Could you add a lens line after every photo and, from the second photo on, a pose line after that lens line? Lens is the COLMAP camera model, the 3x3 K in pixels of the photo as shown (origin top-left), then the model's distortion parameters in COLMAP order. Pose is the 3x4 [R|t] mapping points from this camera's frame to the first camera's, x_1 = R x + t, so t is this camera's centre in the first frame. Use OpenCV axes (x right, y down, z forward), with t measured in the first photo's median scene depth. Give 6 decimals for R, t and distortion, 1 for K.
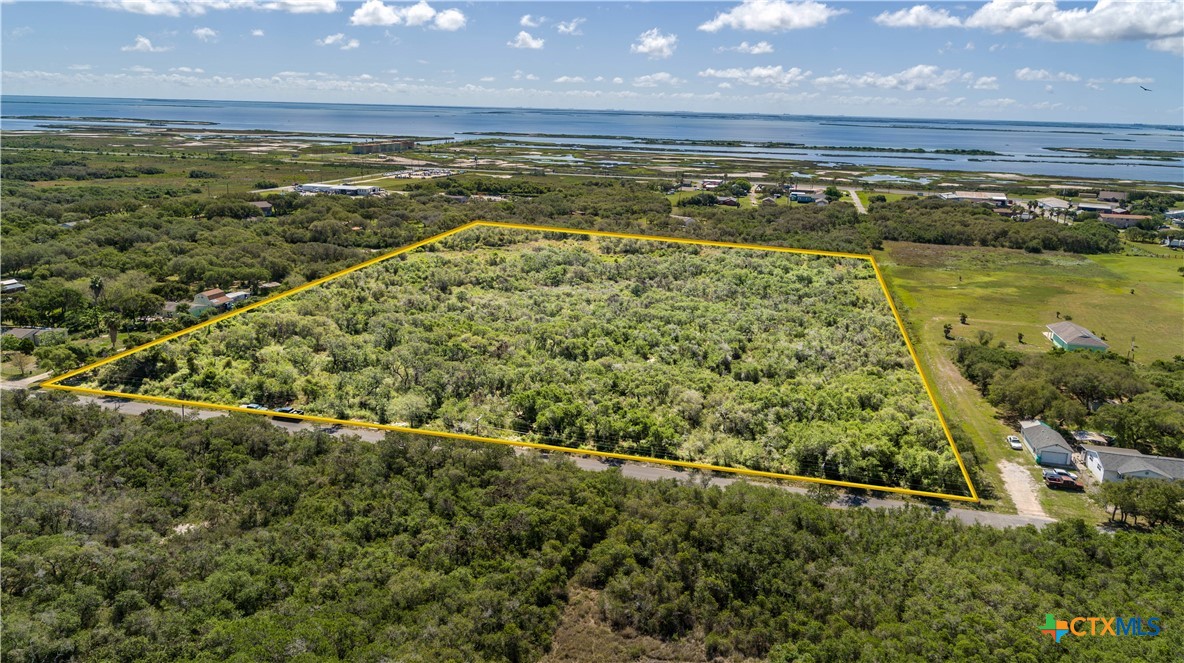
lens RADIAL K [[814.4, 0, 595.1], [0, 814.4, 327.9], [0, 0, 1]] dist [0.004105, -0.002411]
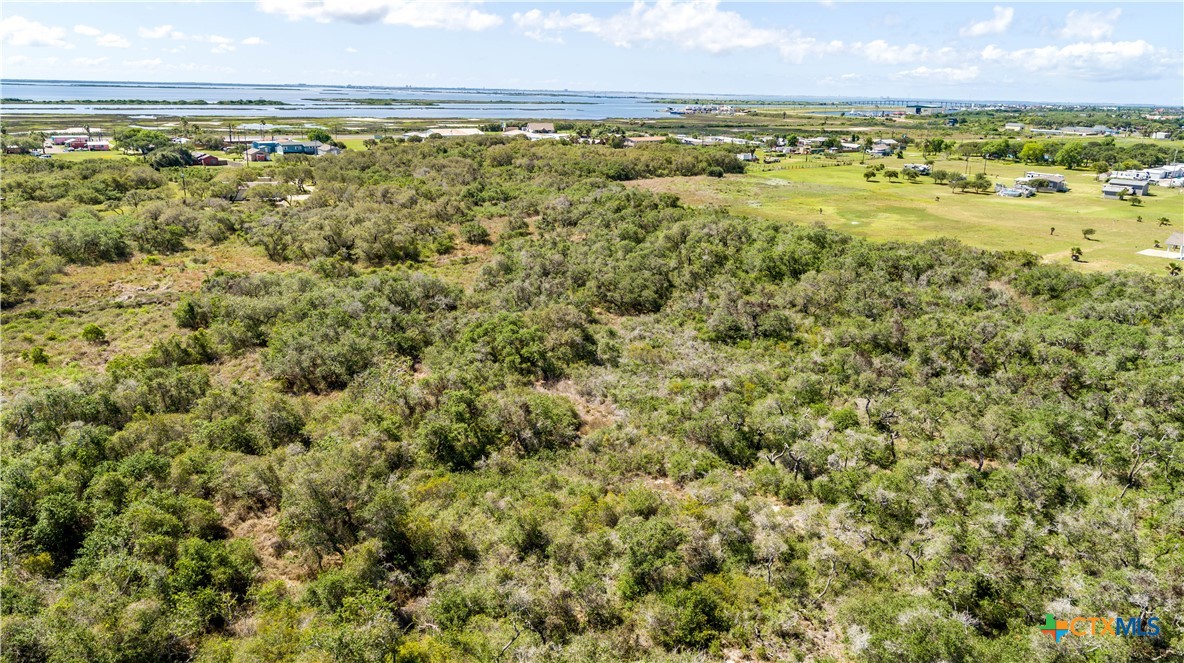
lens RADIAL K [[814.4, 0, 595.1], [0, 814.4, 327.9], [0, 0, 1]] dist [0.004105, -0.002411]
pose [[0.604978, -0.236005, 0.760462, -0.066802], [0.203452, 0.969179, 0.138925, -0.026624], [-0.769811, 0.070671, 0.634348, 0.181930]]
